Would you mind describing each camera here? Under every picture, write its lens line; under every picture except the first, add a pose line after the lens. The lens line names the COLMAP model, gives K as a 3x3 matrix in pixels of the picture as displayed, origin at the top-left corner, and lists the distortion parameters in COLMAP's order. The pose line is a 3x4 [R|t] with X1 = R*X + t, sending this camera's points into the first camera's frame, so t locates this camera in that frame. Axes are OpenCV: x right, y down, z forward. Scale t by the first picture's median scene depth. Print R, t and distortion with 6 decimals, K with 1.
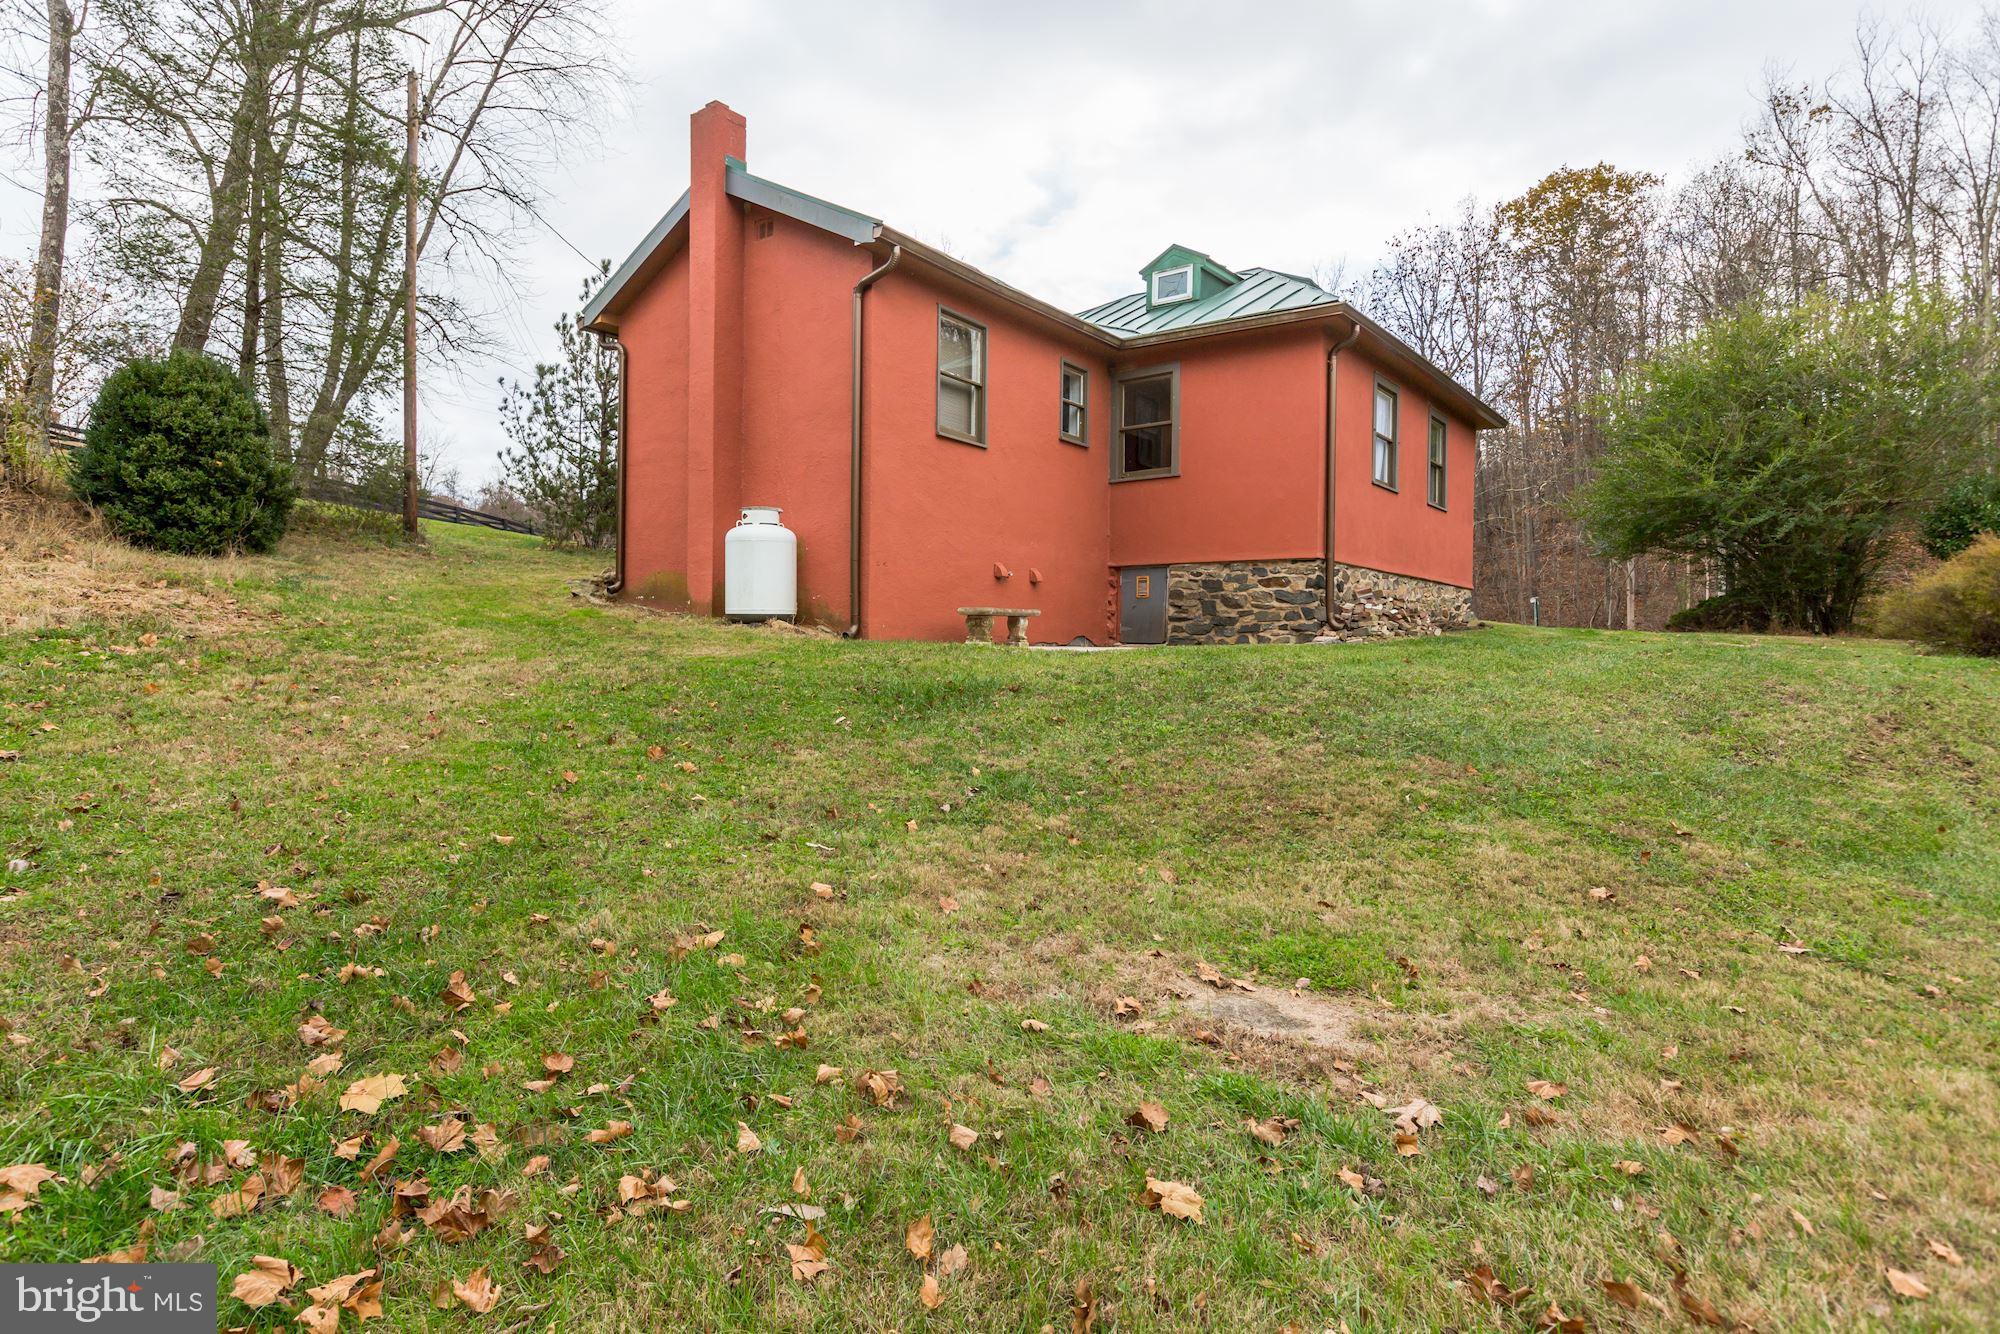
lens RADIAL K [[1084.7, 0, 987.9], [0, 1084.7, 657.3], [0, 0, 1]] dist [0.004218, 0.000339]
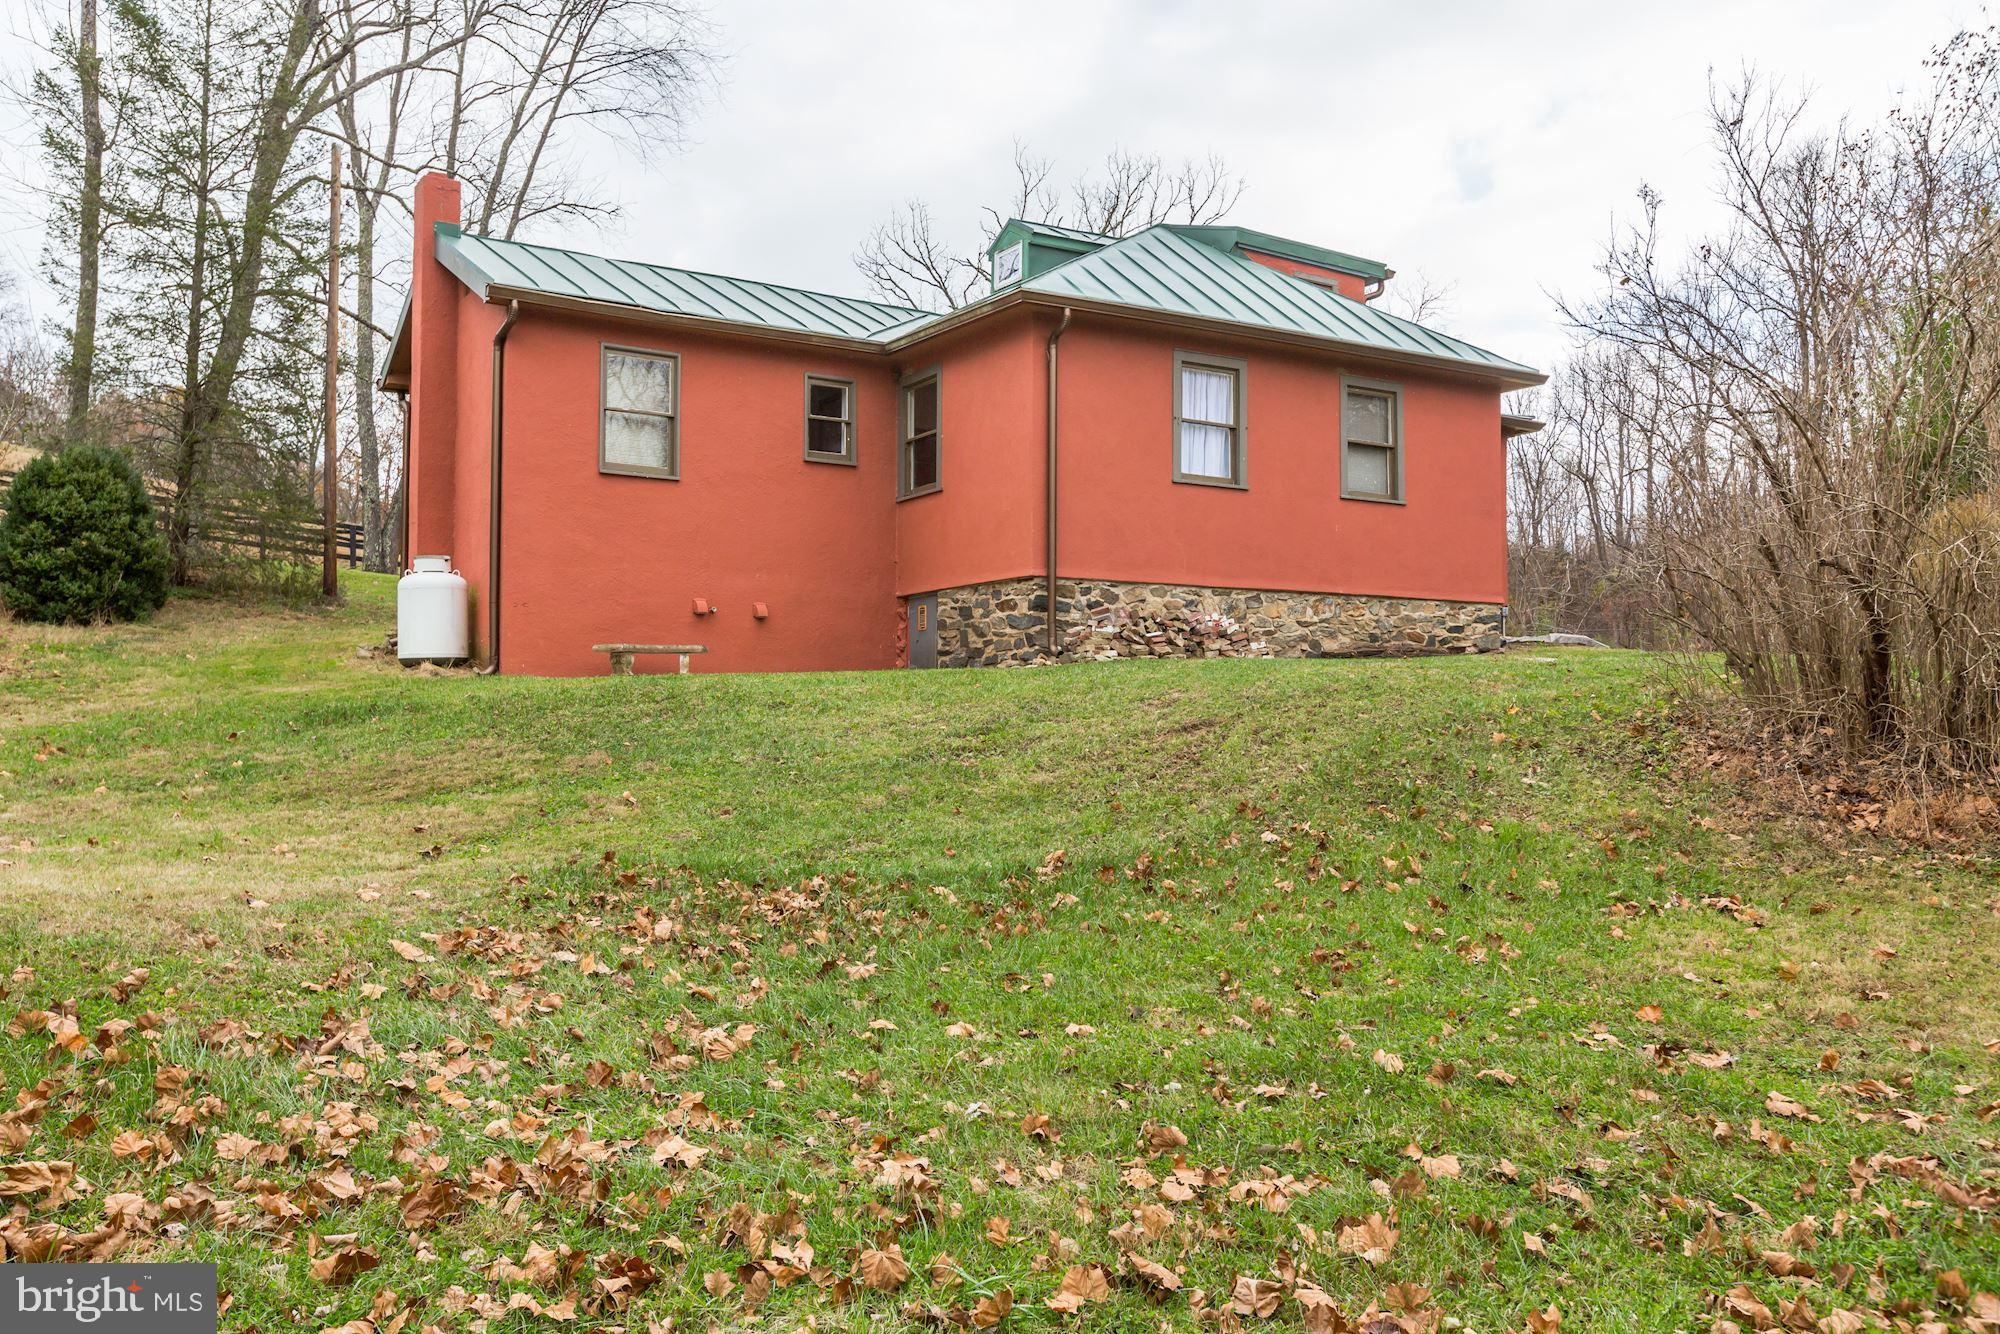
lens RADIAL K [[1626.6, 0, 1000.0], [0, 1626.6, 667.0], [0, 0, 1]] dist [-0.006564, -0.003398]
pose [[0.937402, -0.031647, -0.346809, 0.713014], [0.013195, 0.998375, -0.055438, 0.052751], [0.348000, 0.047391, 0.936296, -0.226962]]
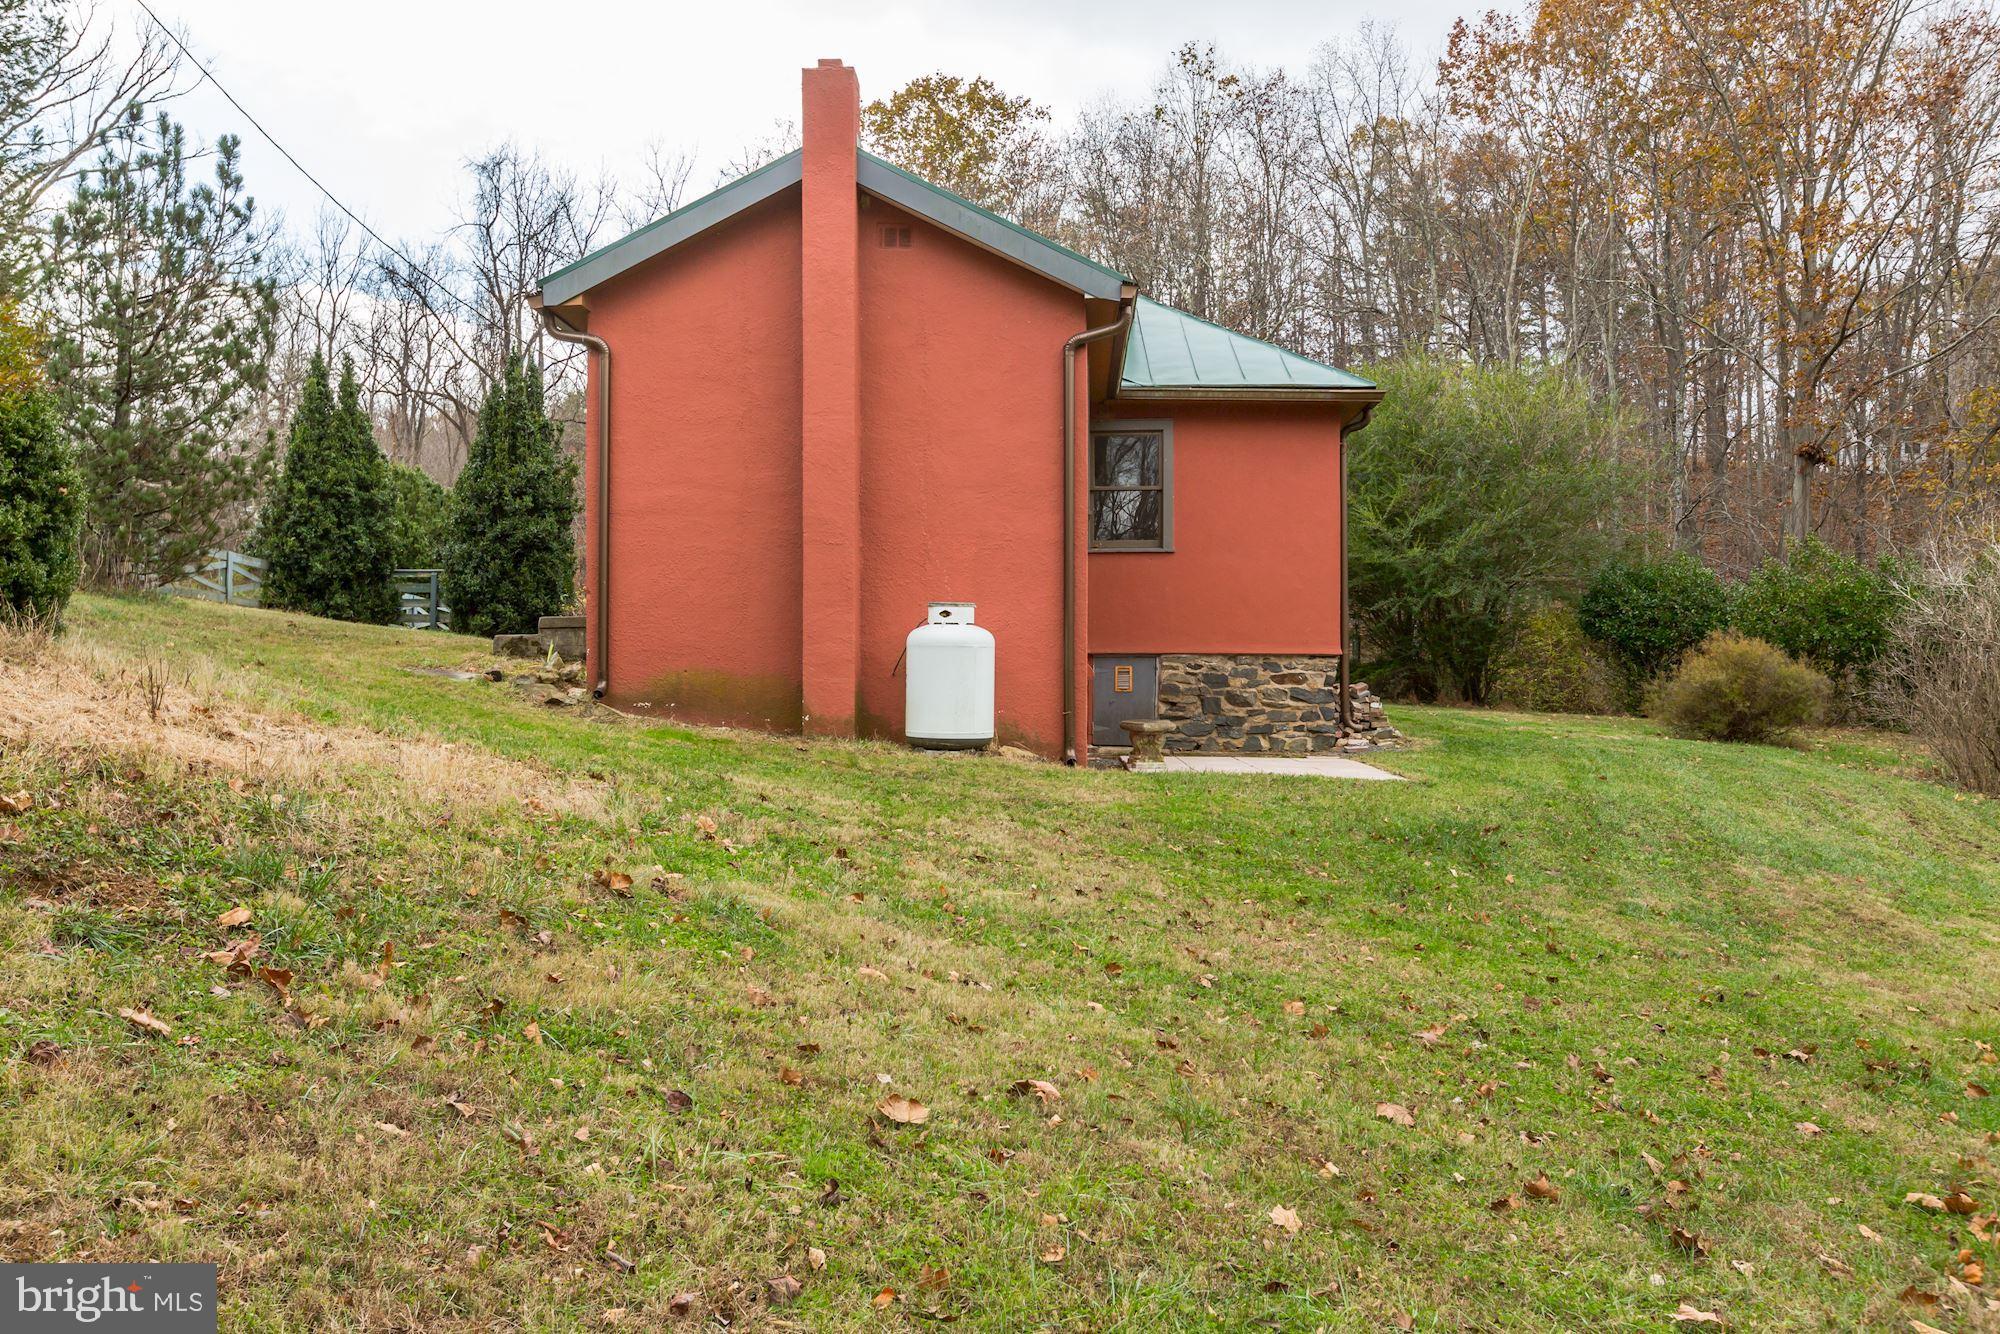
lens RADIAL K [[1698.6, 0, 944.9], [0, 1698.6, 669.9], [0, 0, 1]] dist [0.005843, 0.003135]
pose [[0.829117, -0.001666, 0.559073, -0.771395], [0.009125, 0.999903, -0.010553, -0.064310], [-0.559001, 0.013852, 0.829051, -0.018434]]
